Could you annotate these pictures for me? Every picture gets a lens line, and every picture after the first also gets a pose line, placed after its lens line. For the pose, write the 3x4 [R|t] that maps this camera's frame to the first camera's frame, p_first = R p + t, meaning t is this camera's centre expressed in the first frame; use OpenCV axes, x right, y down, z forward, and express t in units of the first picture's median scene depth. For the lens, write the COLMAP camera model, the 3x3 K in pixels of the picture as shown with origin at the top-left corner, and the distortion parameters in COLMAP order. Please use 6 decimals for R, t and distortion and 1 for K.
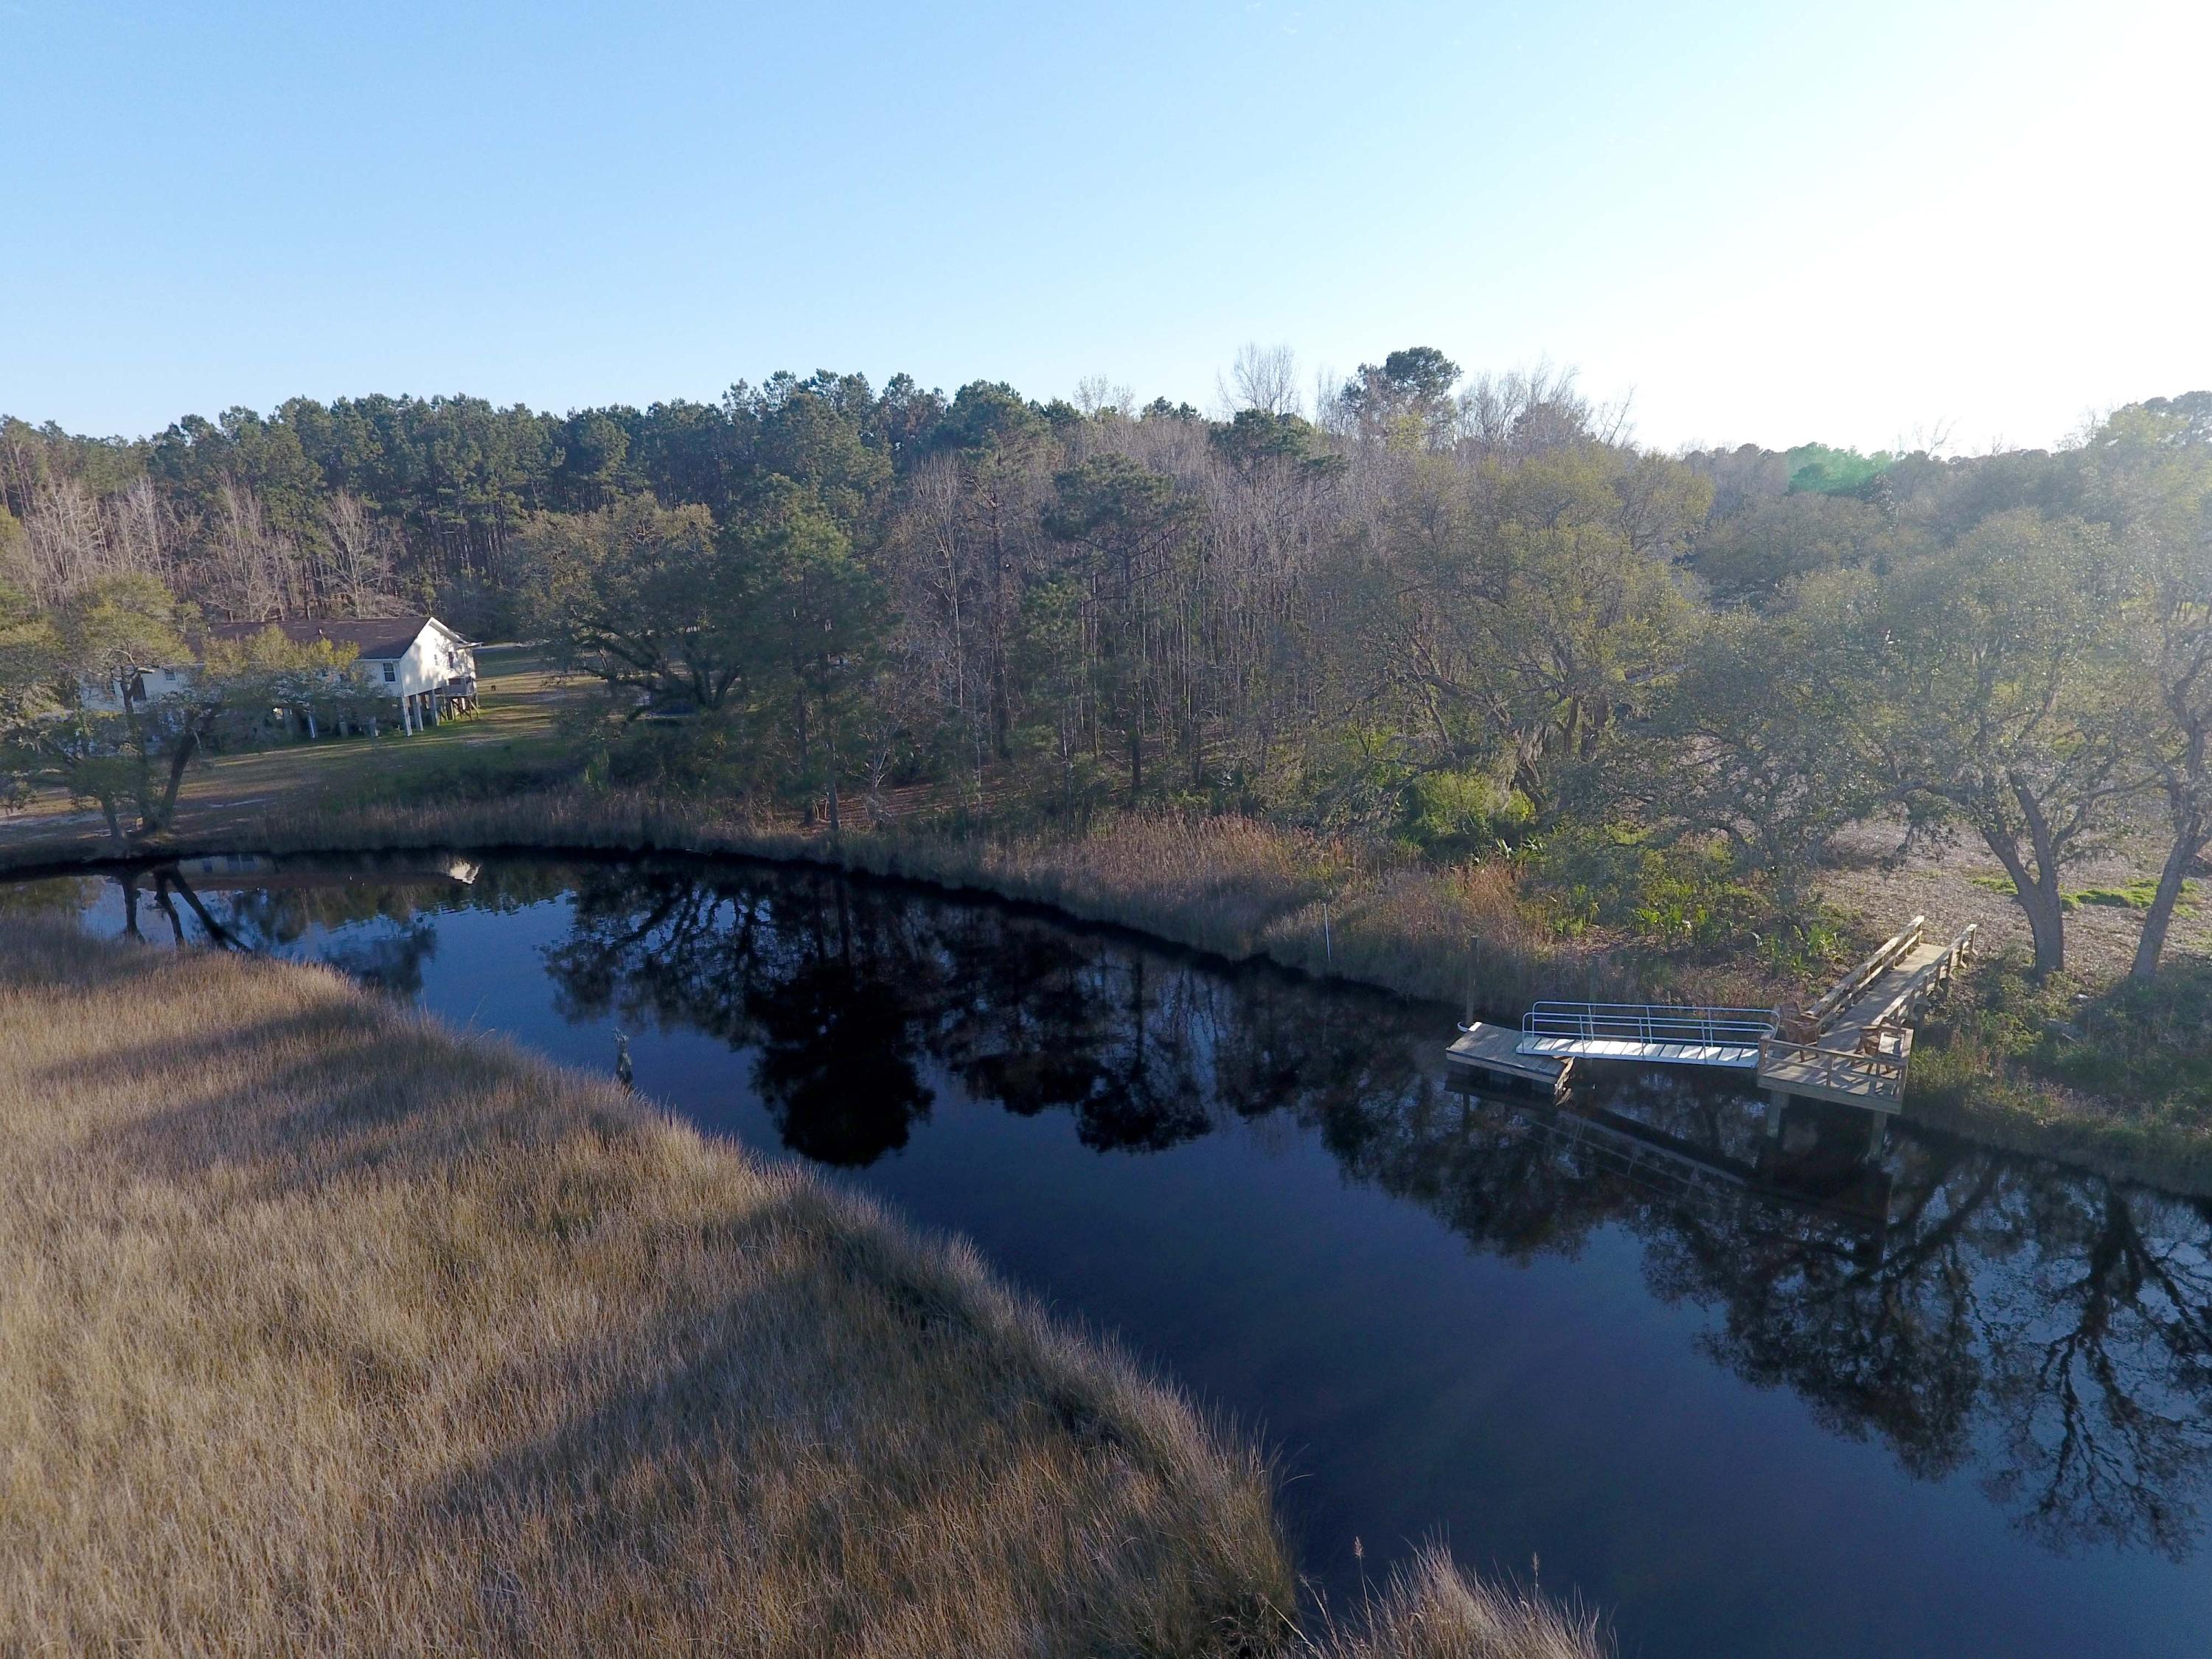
lens RADIAL K [[1277.3, 0, 1112.0], [0, 1277.3, 827.2], [0, 0, 1]] dist [-0.005132, -0.000947]
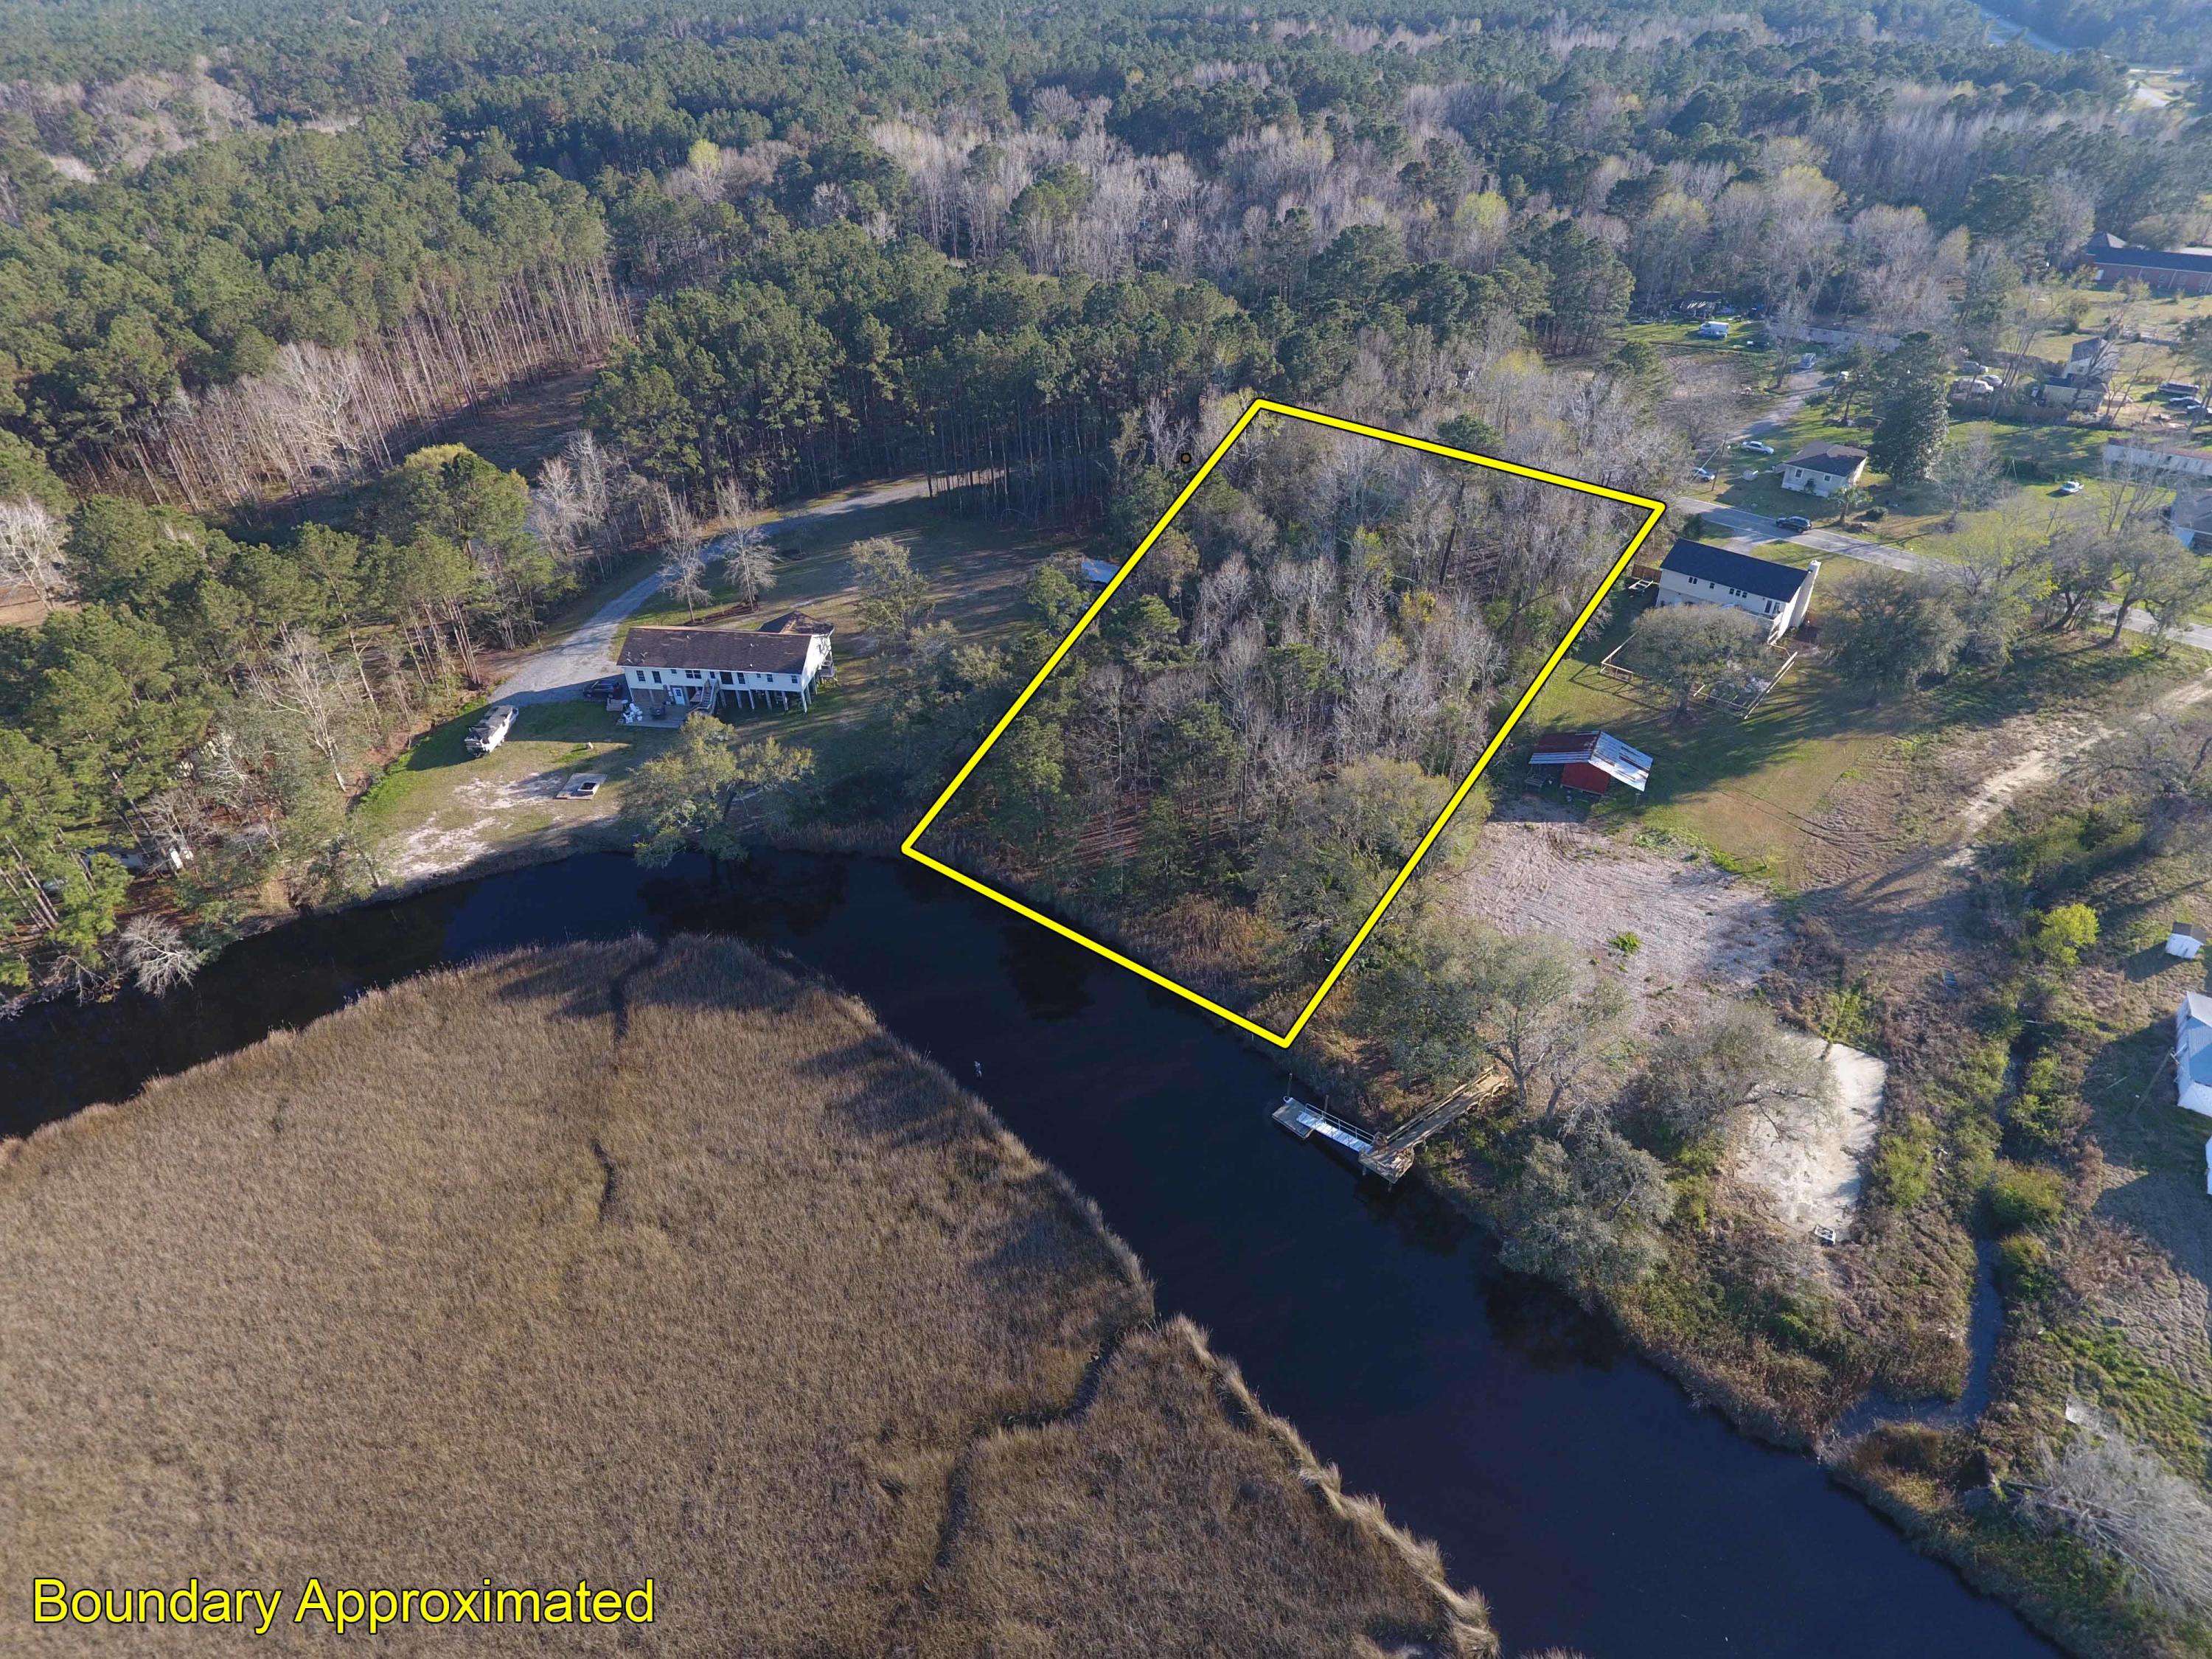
lens RADIAL K [[1277.3, 0, 1105.8], [0, 1277.3, 835.2], [0, 0, 1]] dist [-0.005132, -0.000947]
pose [[0.986643, 0.098455, -0.129781, 0.119134], [-0.038510, 0.915079, 0.401431, -0.853554], [0.158283, -0.391071, 0.906648, -0.765783]]
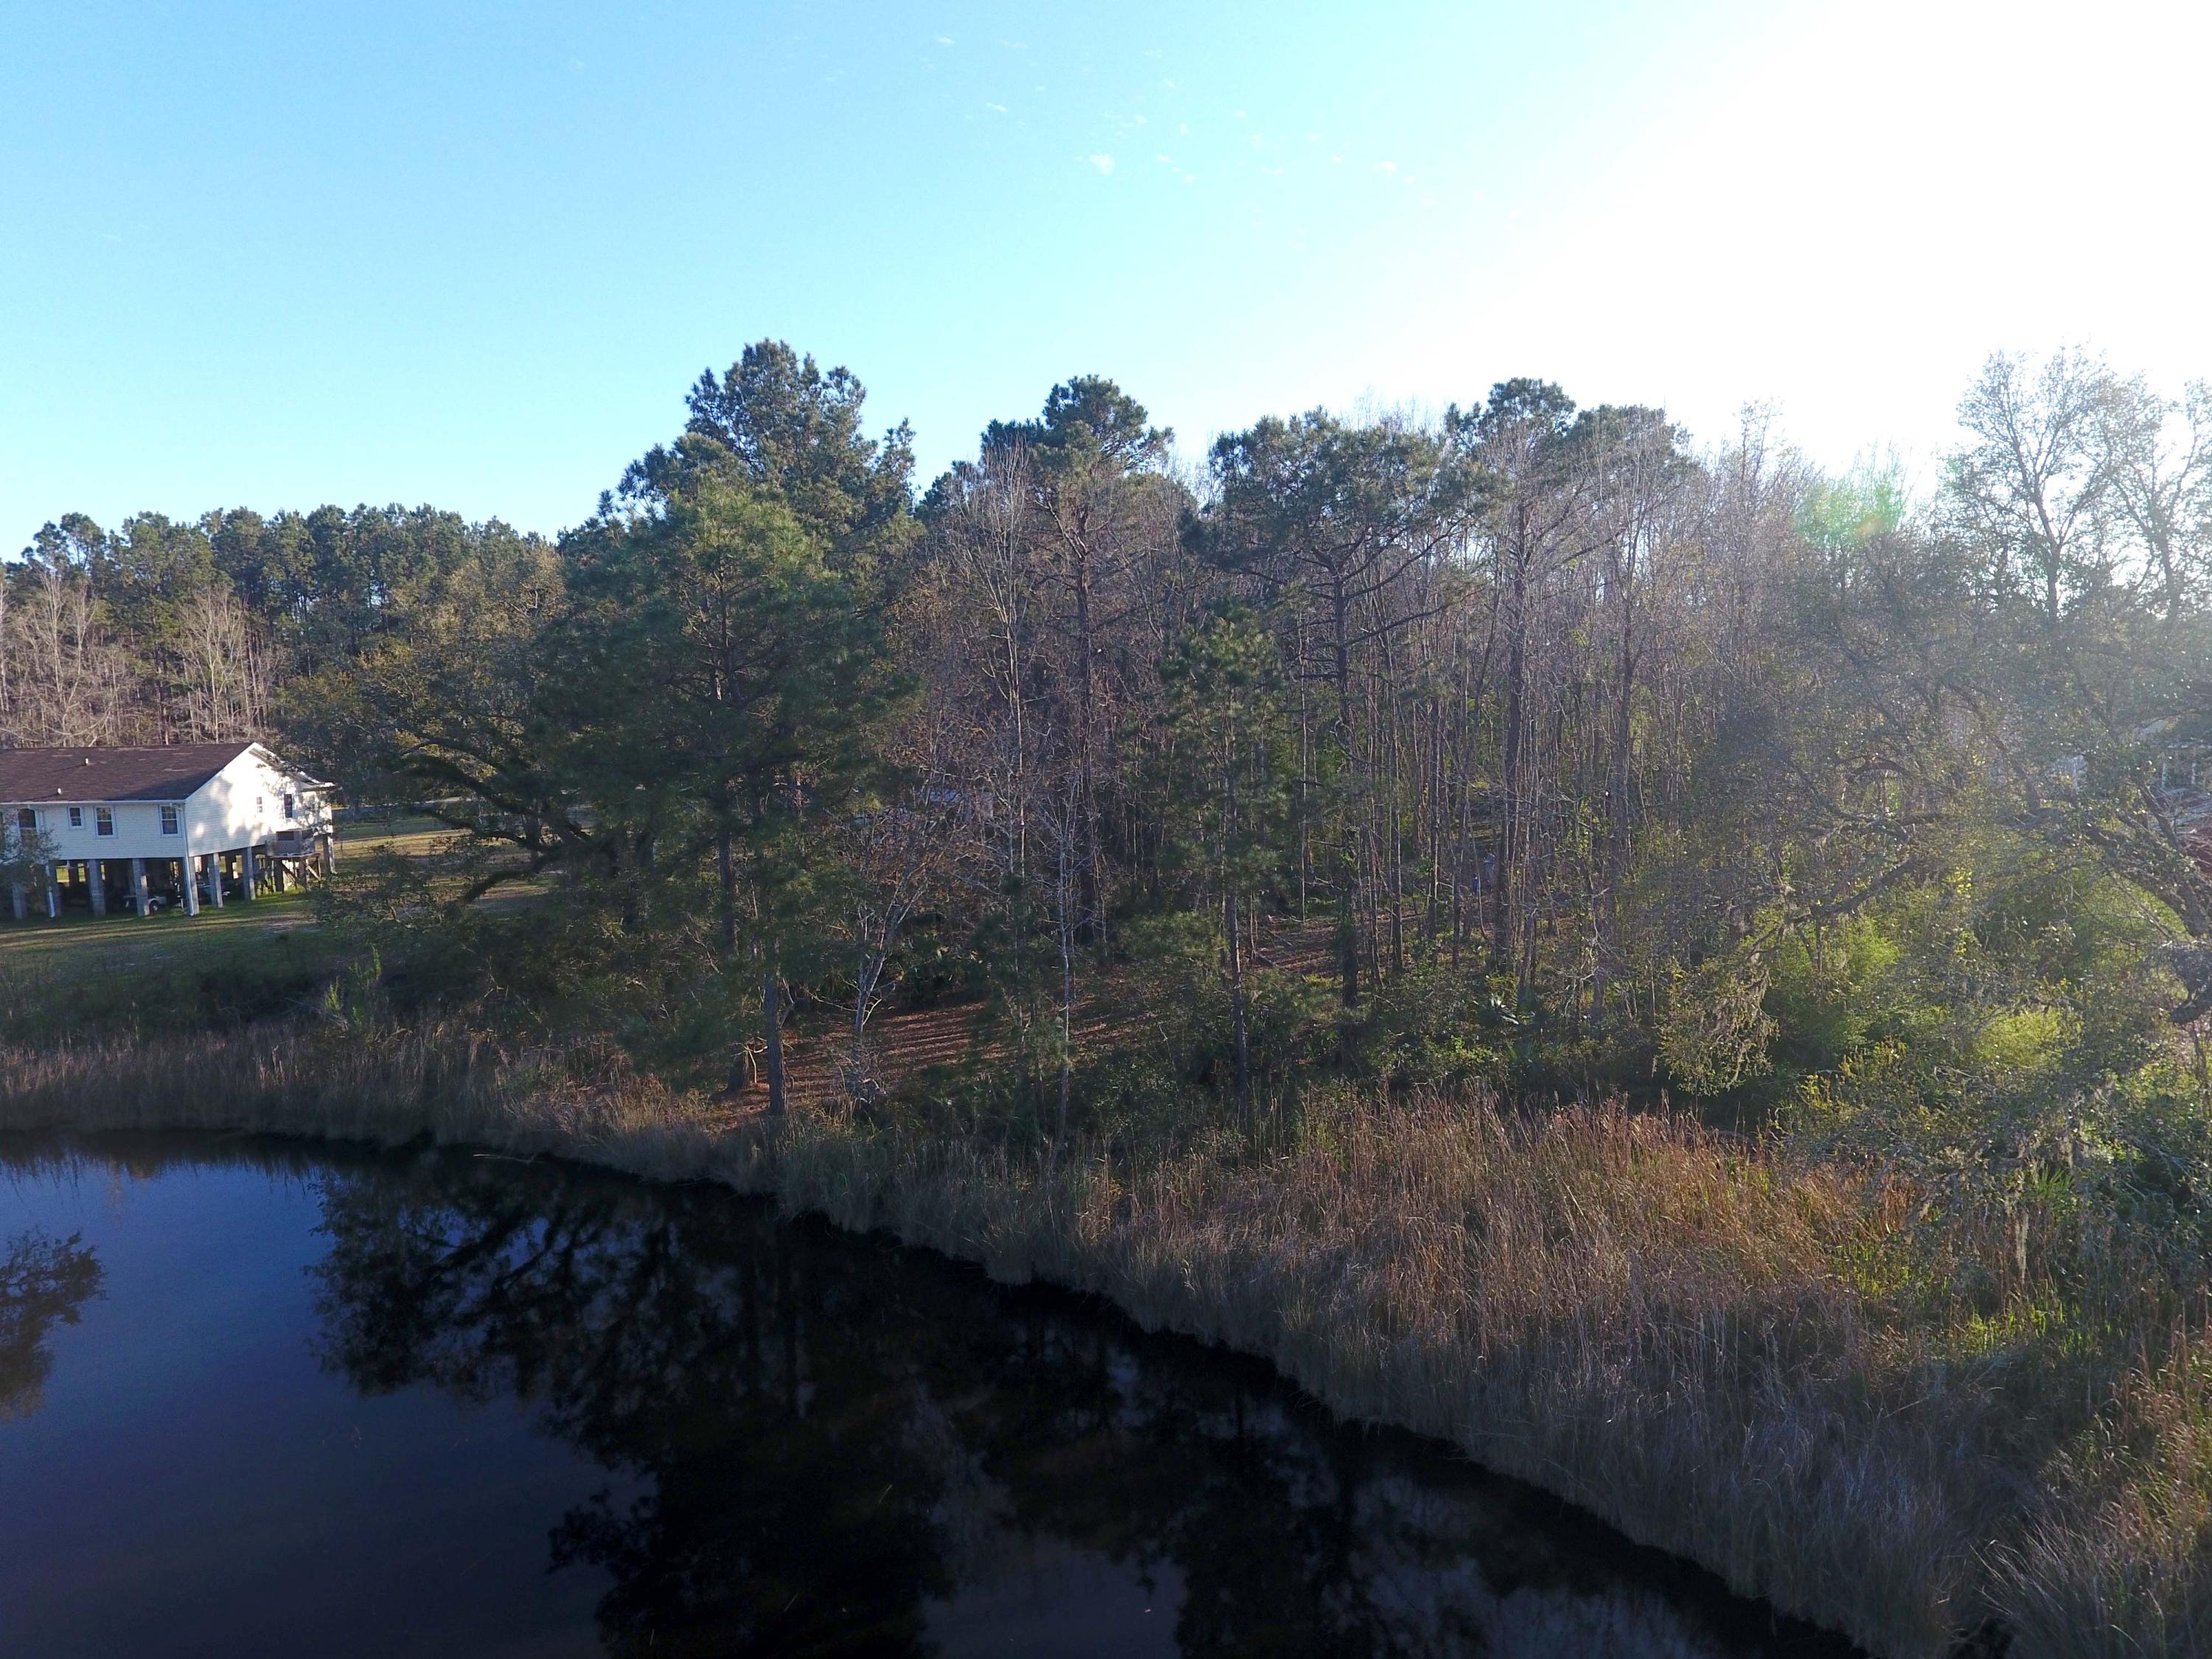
lens RADIAL K [[1277.3, 0, 1104.0], [0, 1277.3, 824.6], [0, 0, 1]] dist [-0.005132, -0.000947]
pose [[0.999242, 0.004622, -0.038644, -0.068986], [-0.009920, 0.990376, -0.138047, -0.043701], [0.037634, 0.138326, 0.989672, 0.493386]]
